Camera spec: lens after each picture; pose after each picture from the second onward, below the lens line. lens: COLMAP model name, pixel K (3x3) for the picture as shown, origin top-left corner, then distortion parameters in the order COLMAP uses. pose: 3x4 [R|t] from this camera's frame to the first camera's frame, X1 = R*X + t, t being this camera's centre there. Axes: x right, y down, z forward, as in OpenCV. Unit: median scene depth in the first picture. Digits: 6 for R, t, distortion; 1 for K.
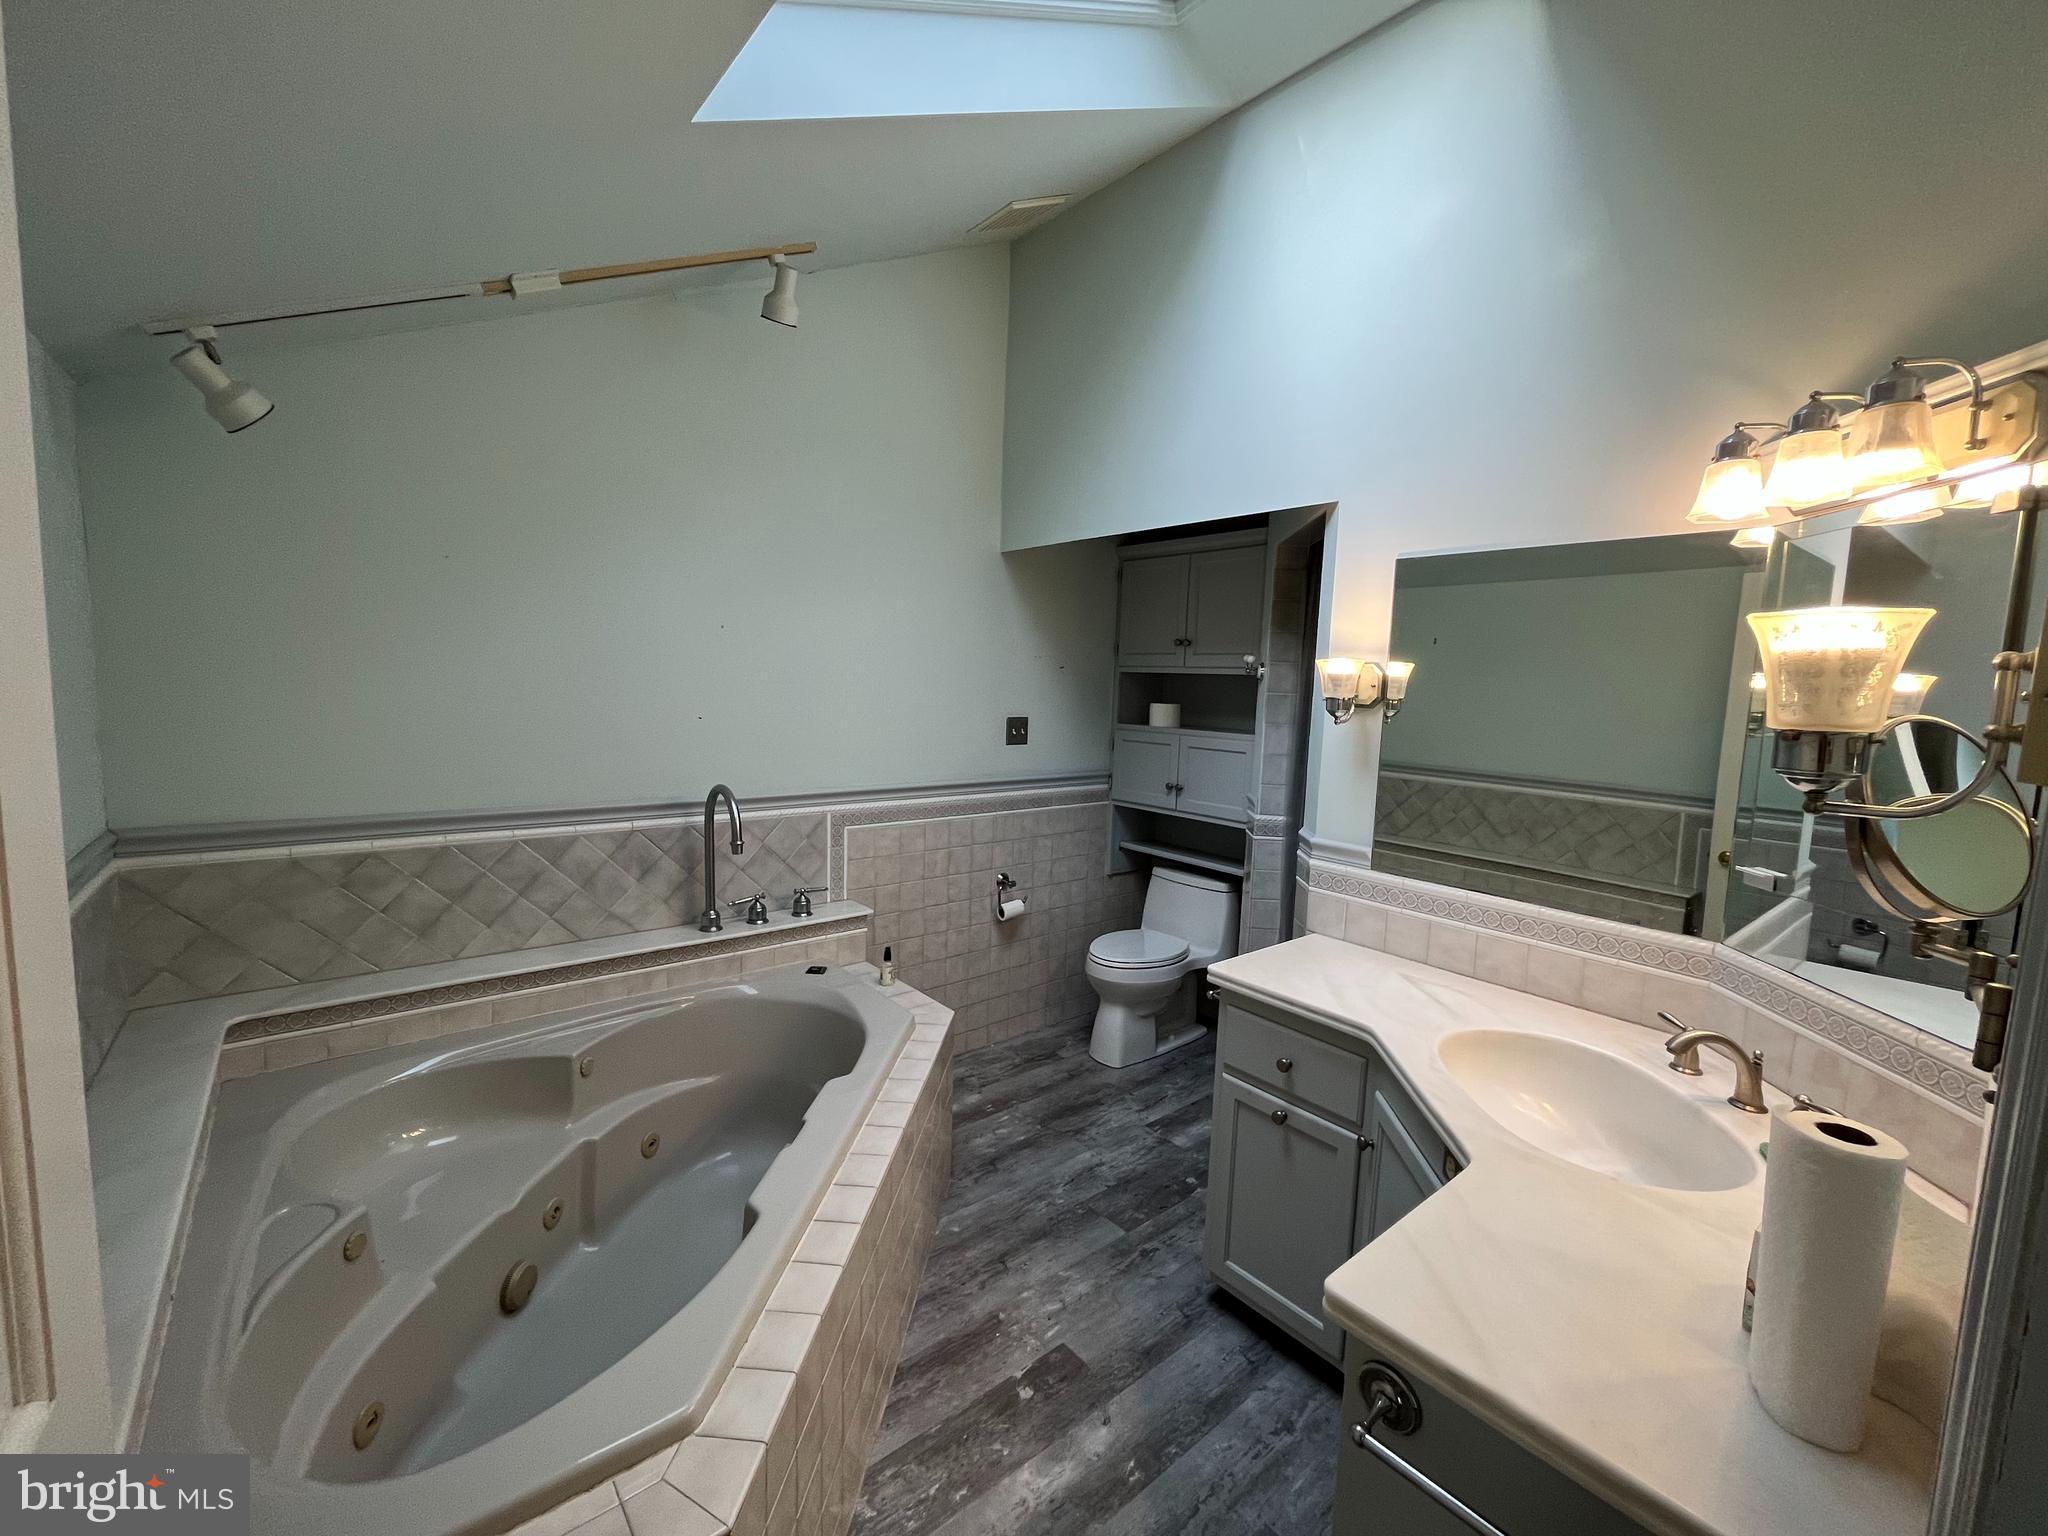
lens RADIAL K [[836.5, 0, 1024.0], [0, 836.5, 768.0], [0, 0, 1]] dist [-0.003403, 0.000031]
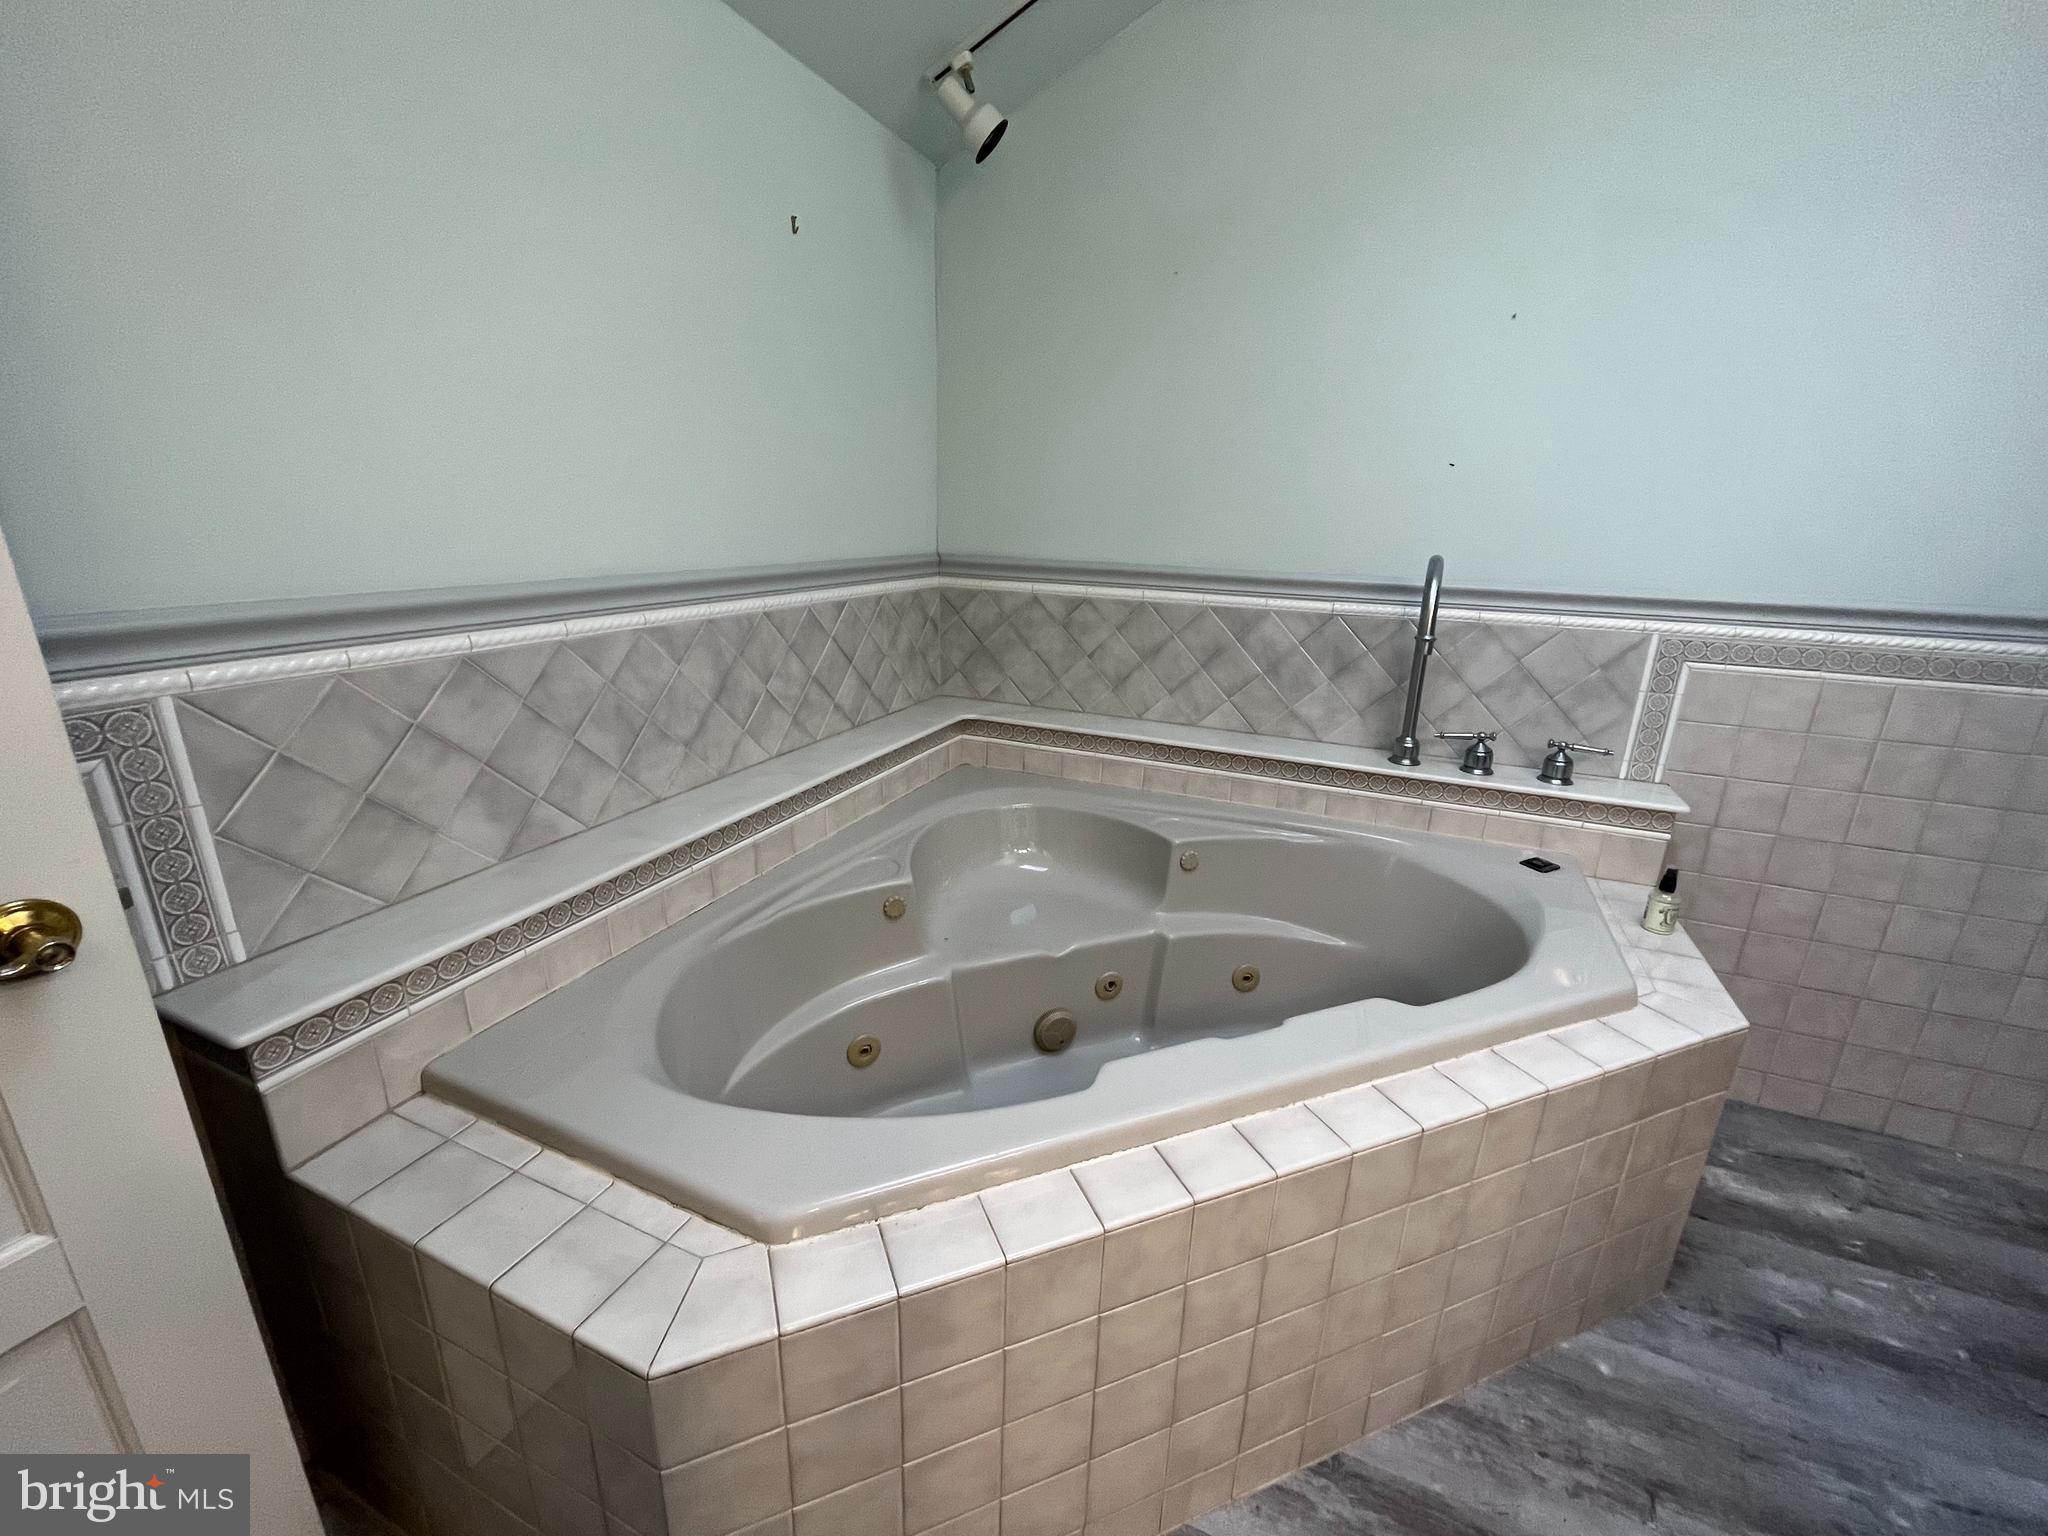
lens RADIAL K [[836.5, 0, 1024.0], [0, 836.5, 768.0], [0, 0, 1]] dist [-0.003403, 0.000031]
pose [[0.448610, 0.238449, -0.861331, 0.119172], [-0.103056, 0.971124, 0.215168, 0.076004], [0.887766, -0.007761, 0.460230, 0.372754]]
